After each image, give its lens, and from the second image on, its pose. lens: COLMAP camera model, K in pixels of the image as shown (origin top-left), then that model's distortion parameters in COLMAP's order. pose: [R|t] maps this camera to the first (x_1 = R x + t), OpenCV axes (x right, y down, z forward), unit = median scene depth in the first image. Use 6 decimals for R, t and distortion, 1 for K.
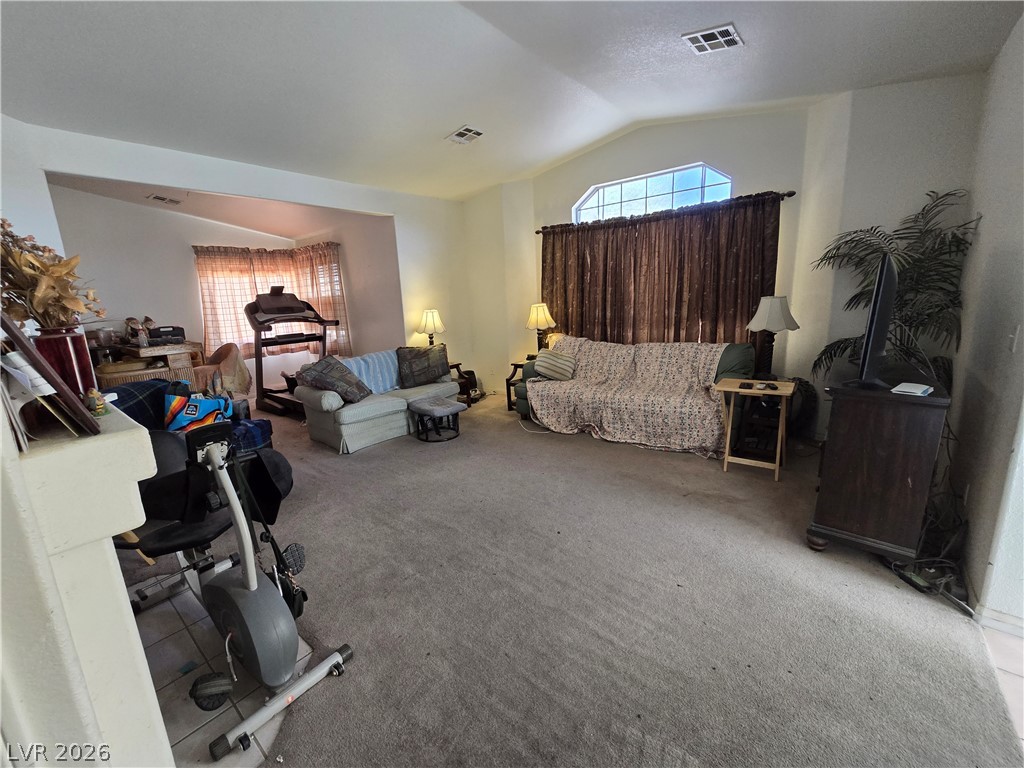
lens RADIAL K [[421.8, 0, 516.3], [0, 421.8, 383.3], [0, 0, 1]] dist [0.003314, -0.000863]
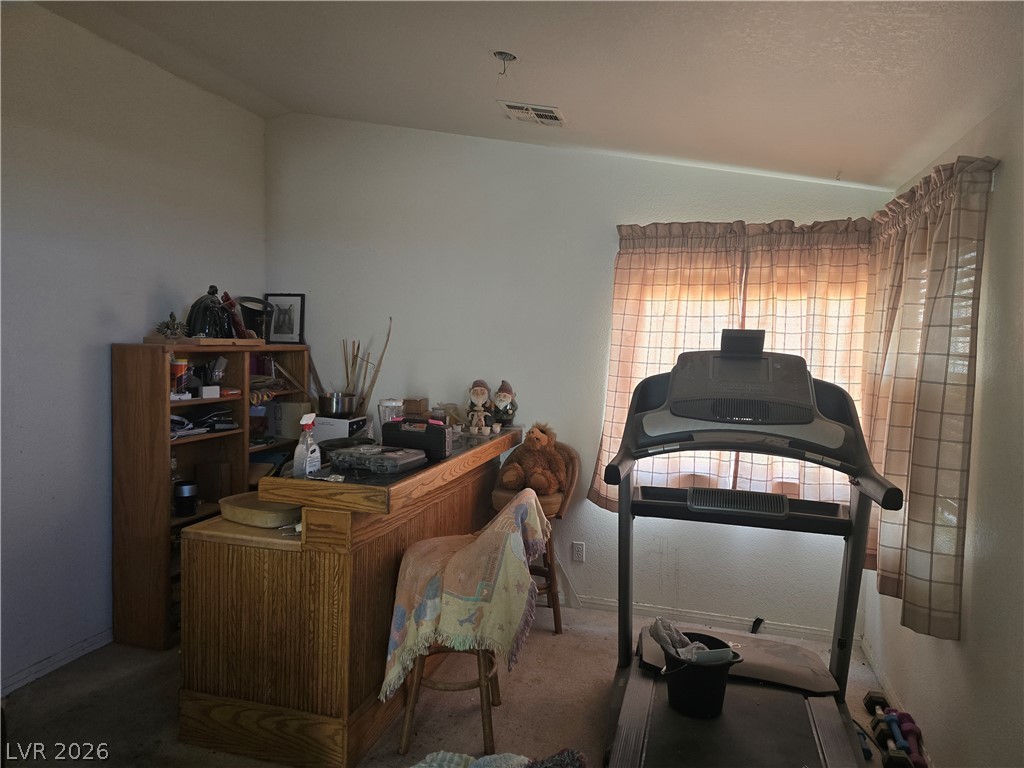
lens RADIAL K [[686.1, 0, 512.8], [0, 686.1, 378.9], [0, 0, 1]] dist [0.042885, -0.018113]
pose [[0.404293, 0.110305, -0.907954, -0.206392], [-0.235423, 0.971803, 0.013233, -0.190805], [0.883811, 0.208403, 0.418862, 0.763260]]
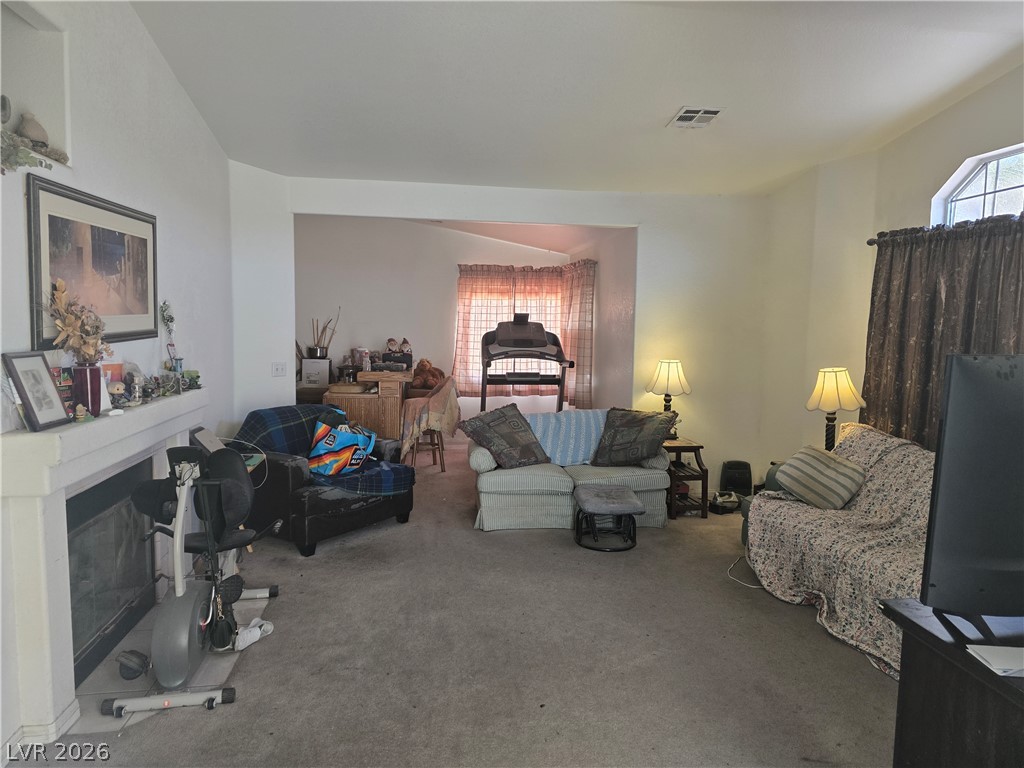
lens RADIAL K [[686.1, 0, 515.5], [0, 686.1, 386.5], [0, 0, 1]] dist [0.042885, -0.018113]
pose [[0.741070, 0.119100, -0.660781, 0.369052], [-0.187411, 0.981719, -0.033236, -0.053402], [0.644743, 0.148467, 0.749843, 0.027444]]
